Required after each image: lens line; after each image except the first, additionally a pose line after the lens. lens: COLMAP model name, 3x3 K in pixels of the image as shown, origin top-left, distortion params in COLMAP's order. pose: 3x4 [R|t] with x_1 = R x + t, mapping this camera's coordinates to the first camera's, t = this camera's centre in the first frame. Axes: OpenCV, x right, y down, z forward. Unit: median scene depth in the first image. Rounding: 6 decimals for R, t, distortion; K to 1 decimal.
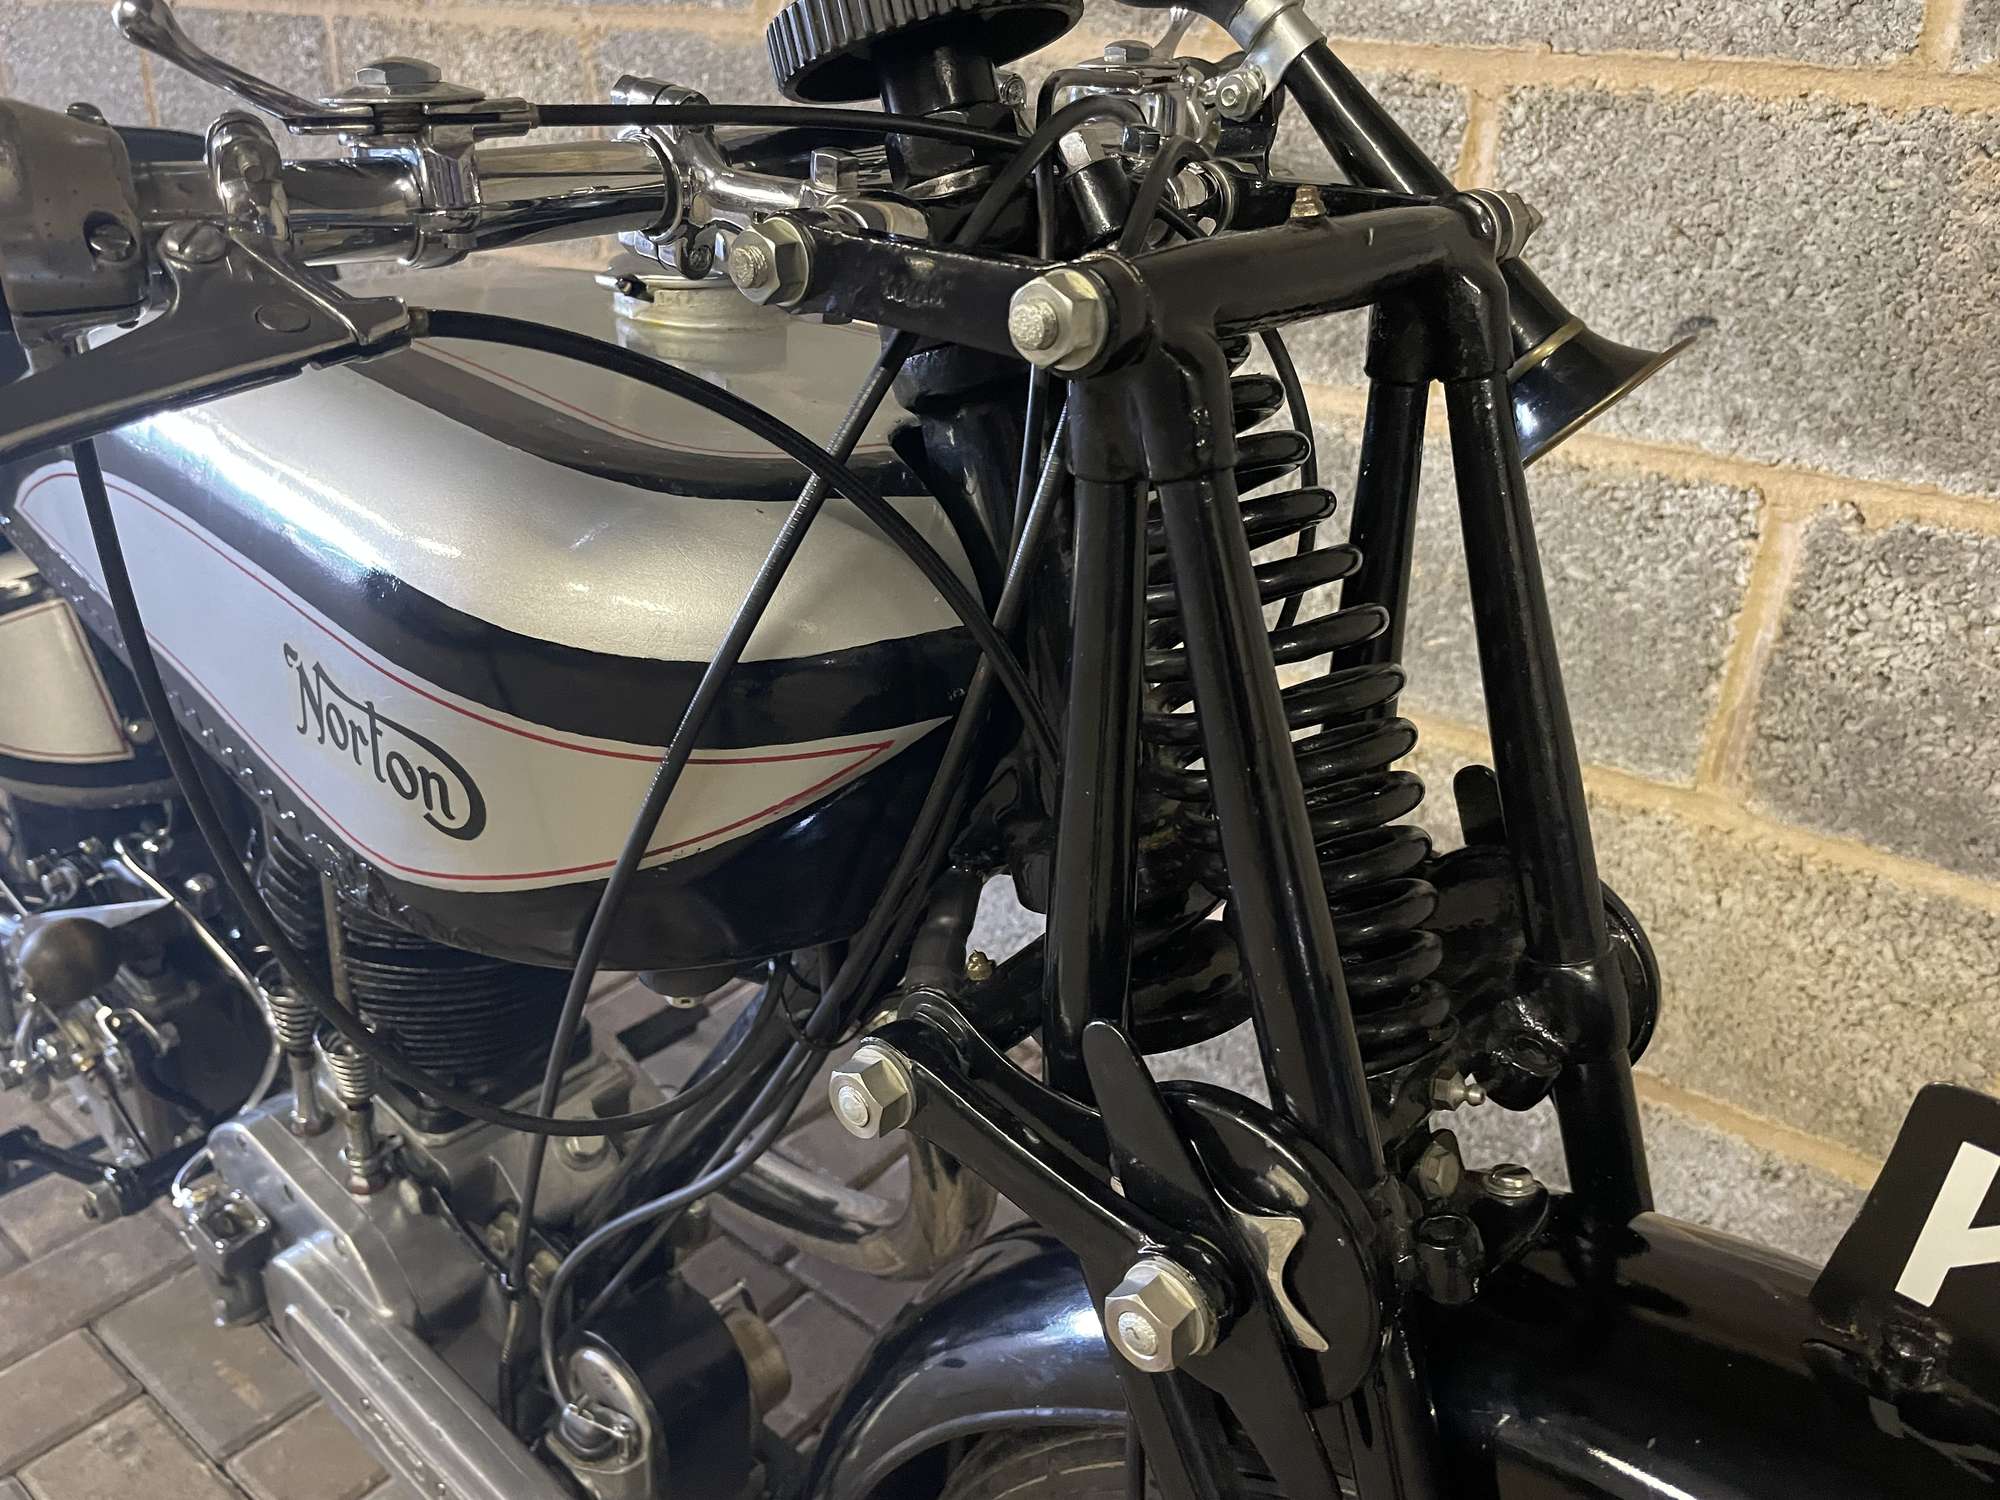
lens RADIAL K [[1534.4, 0, 975.3], [0, 1534.4, 754.5], [0, 0, 1]] dist [0.087872, -0.130578]
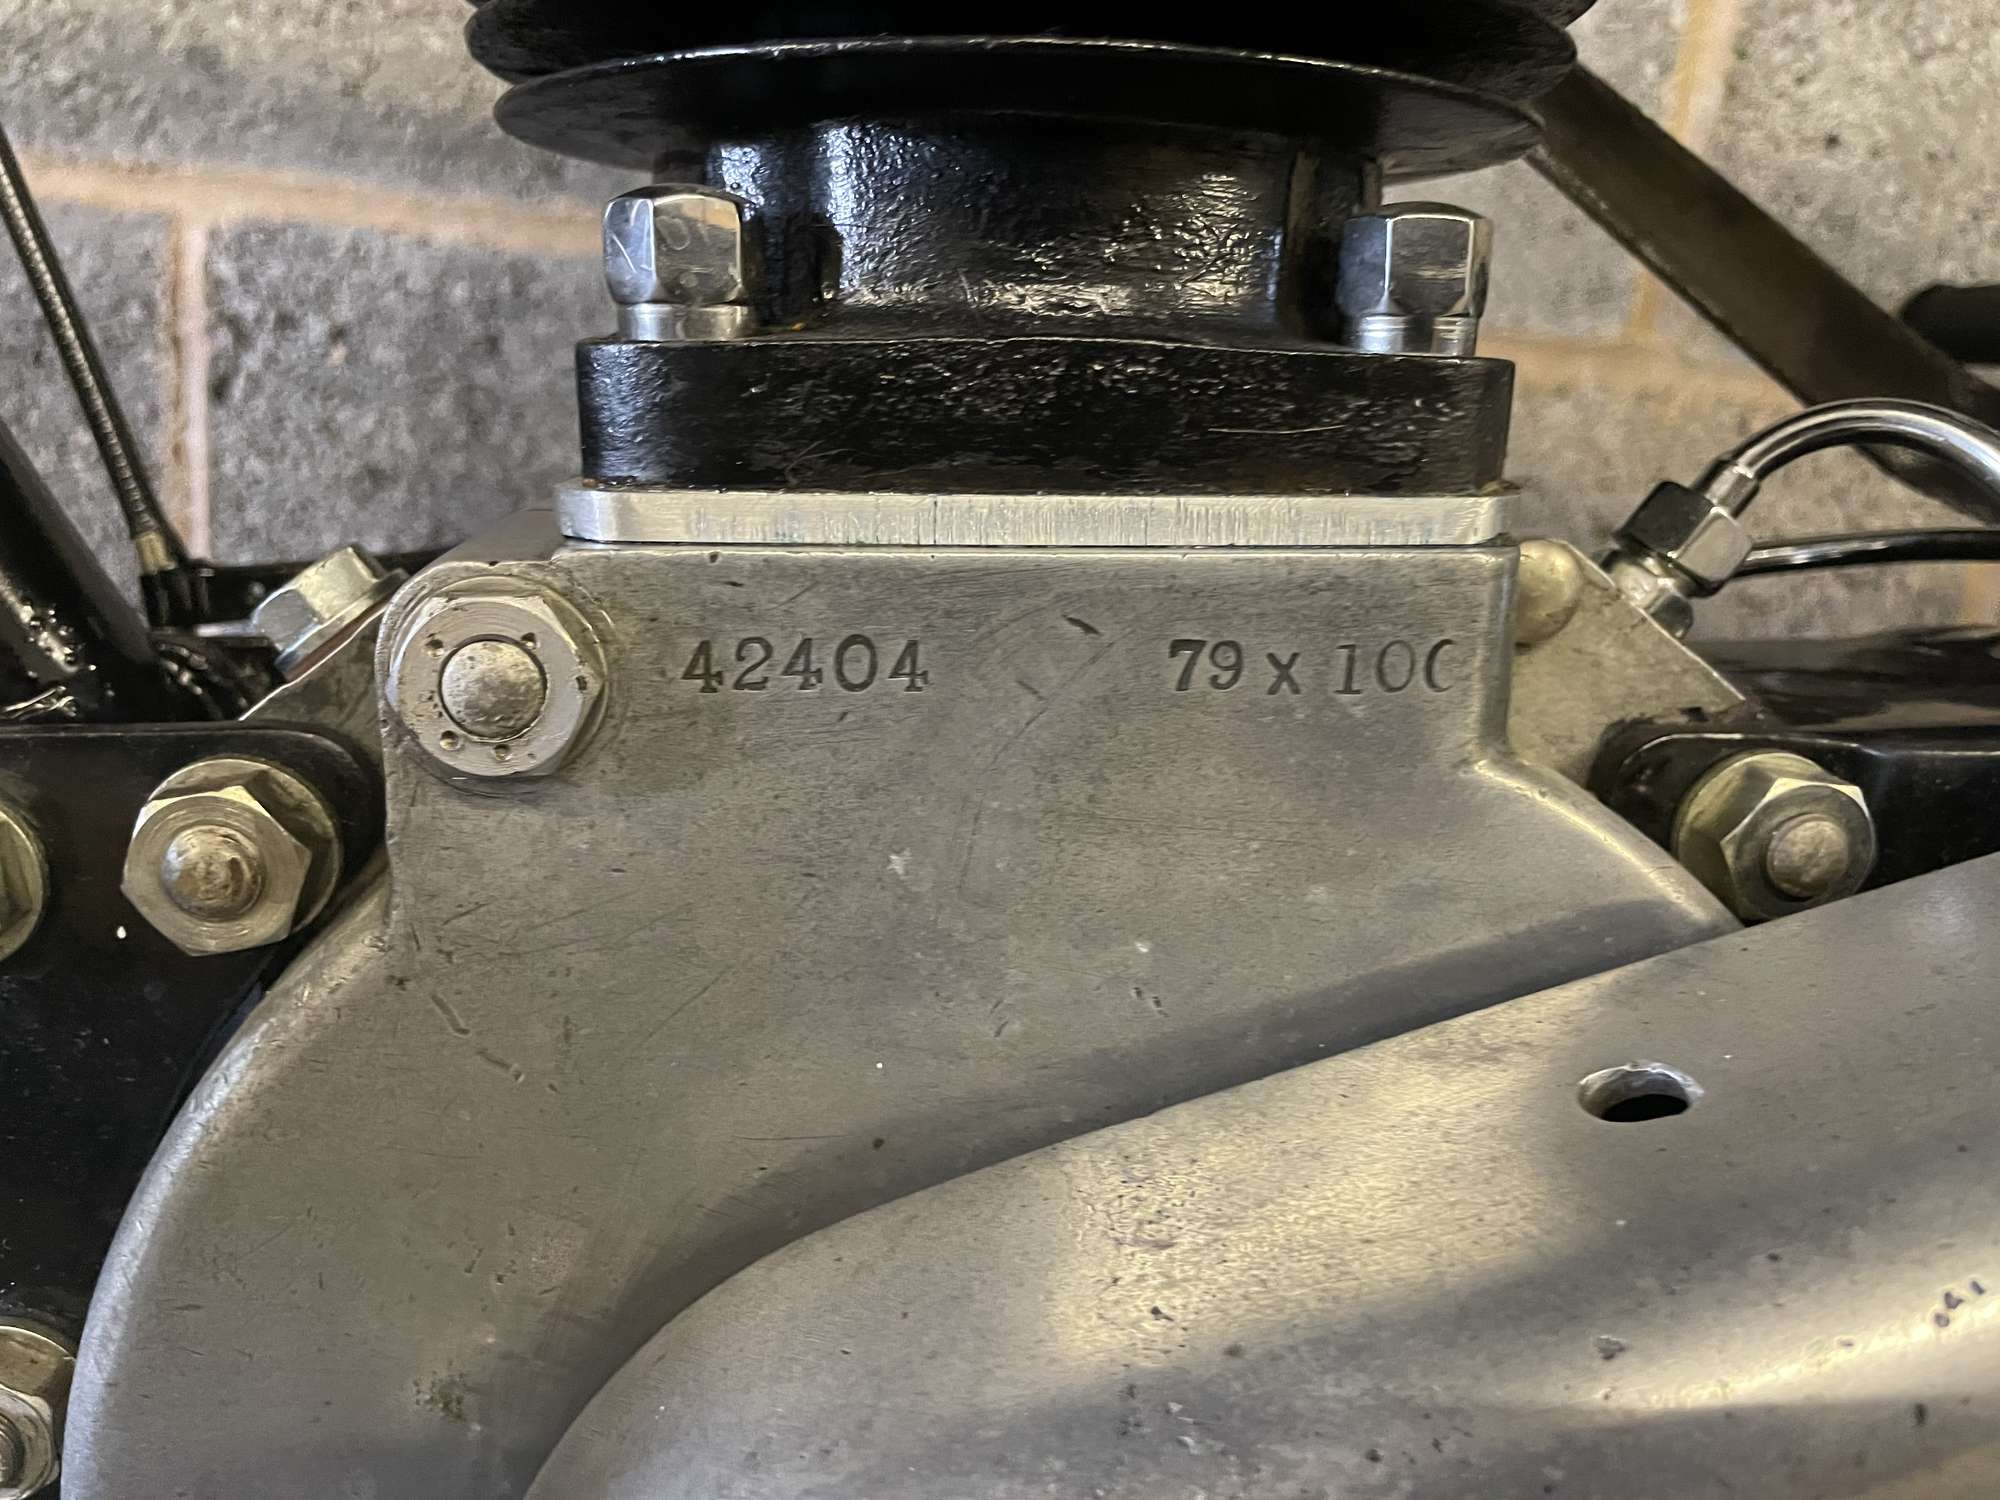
lens RADIAL K [[1565.1, 0, 996.1], [0, 1565.1, 762.1], [0, 0, 1]] dist [0.061988, -0.119946]
pose [[0.700286, -0.139370, 0.700125, -0.308543], [0.225521, 0.973721, -0.031739, 0.181521], [-0.677304, 0.180119, 0.713314, 0.748702]]
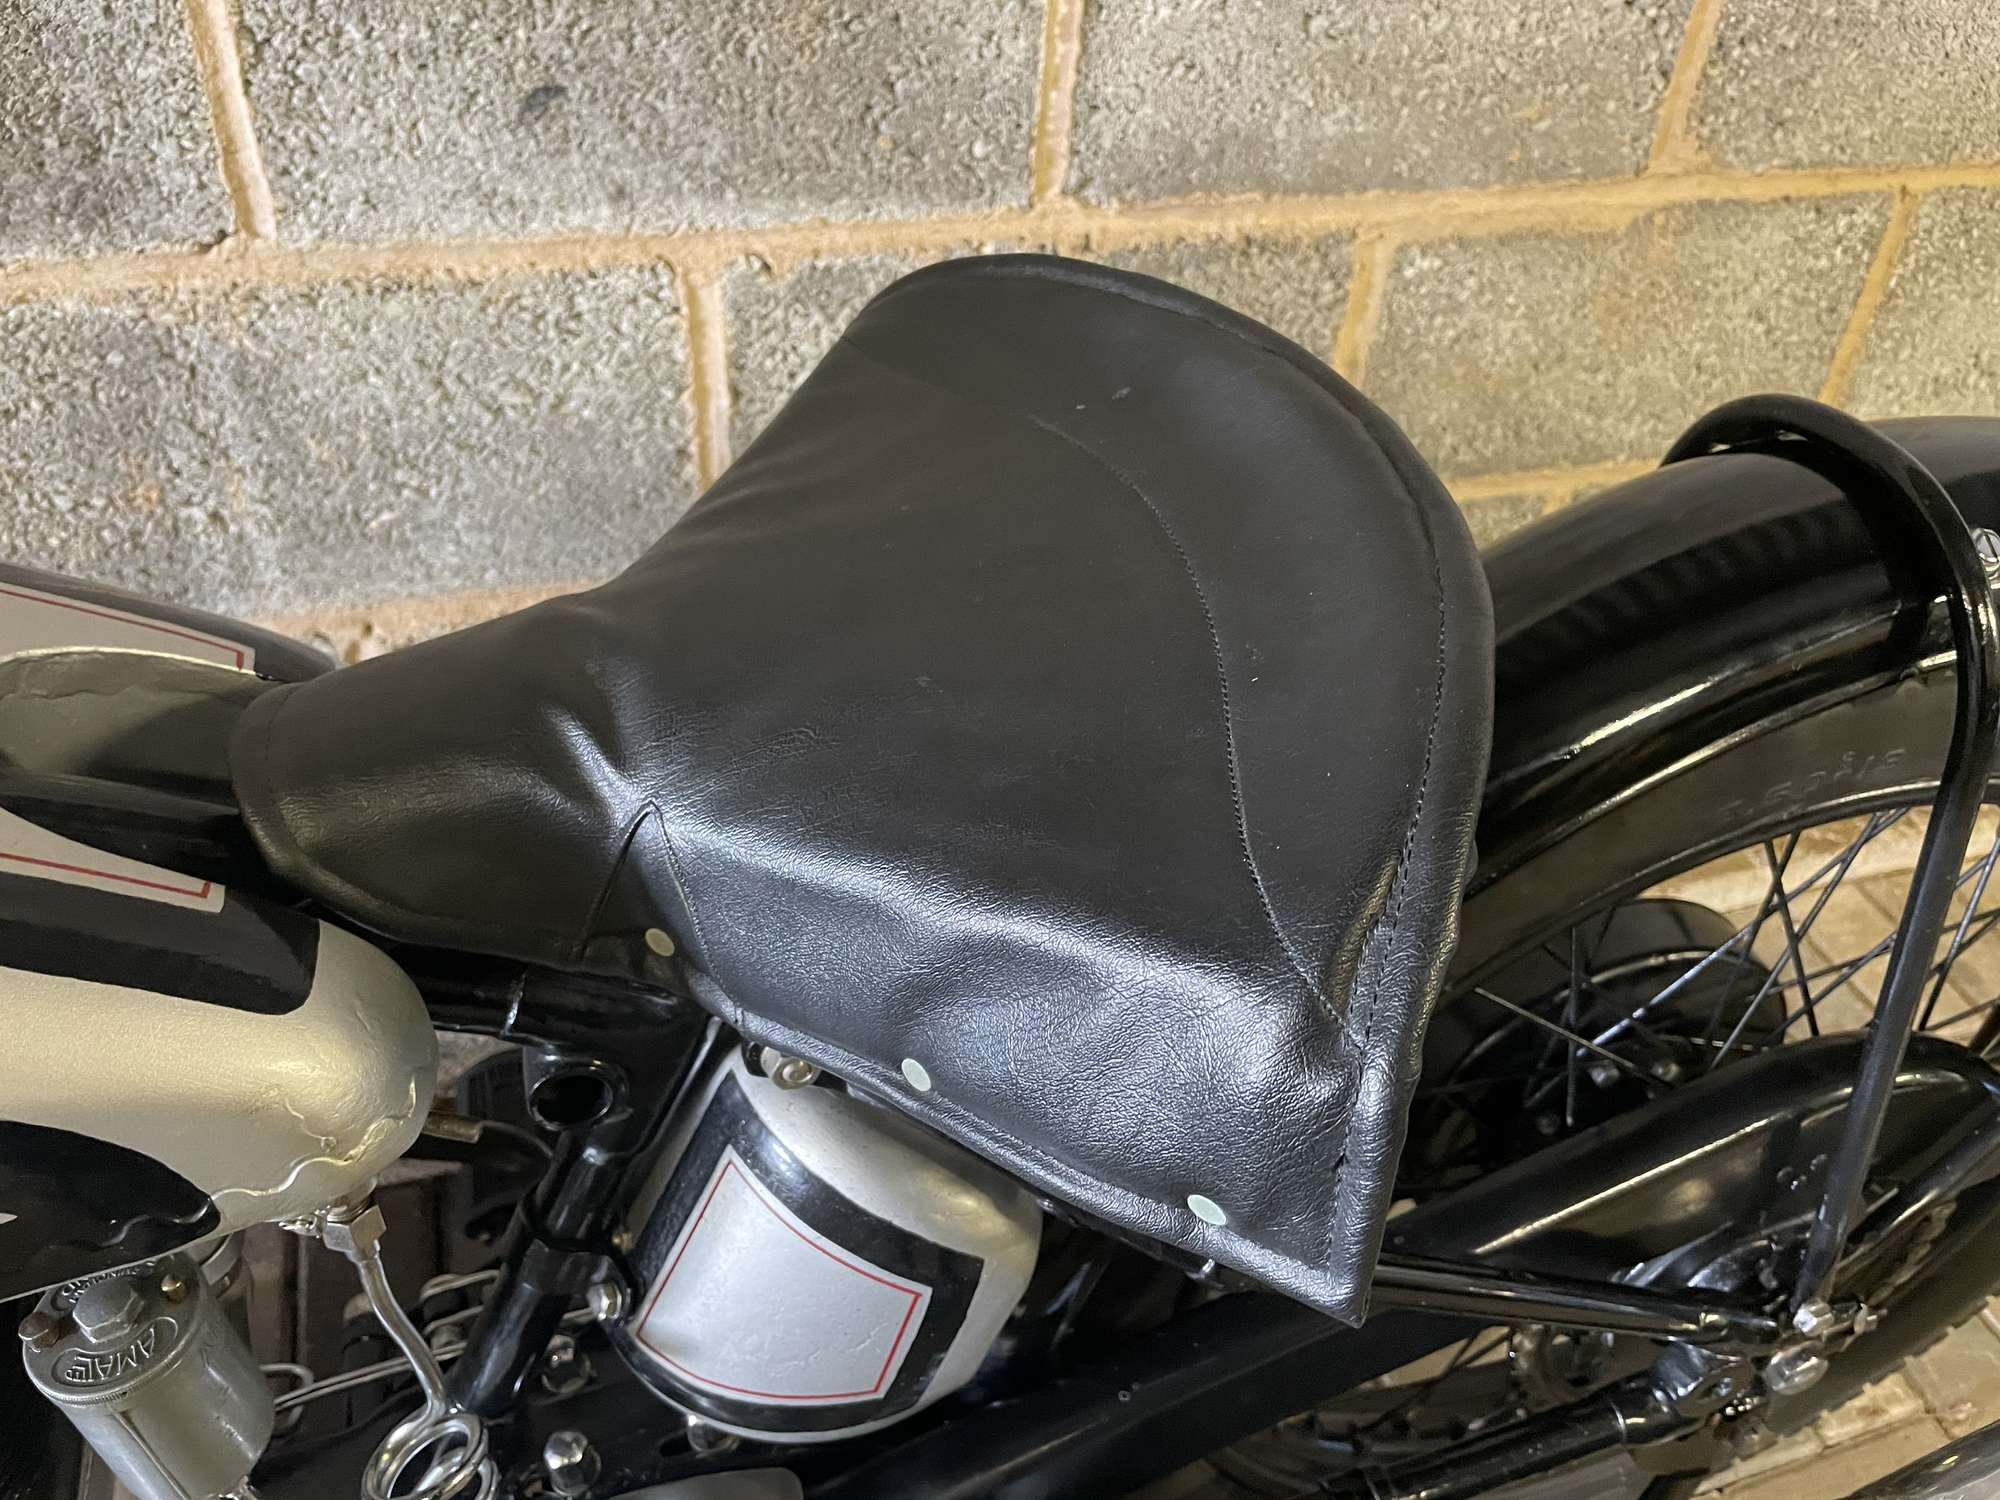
lens RADIAL K [[1540.6, 0, 994.4], [0, 1540.6, 749.9], [0, 0, 1]] dist [0.081213, -0.129801]
pose [[0.557478, -0.507001, 0.657395, -0.148624], [0.321749, 0.861917, 0.391887, -0.215267], [-0.765307, -0.006953, 0.643628, 0.236917]]
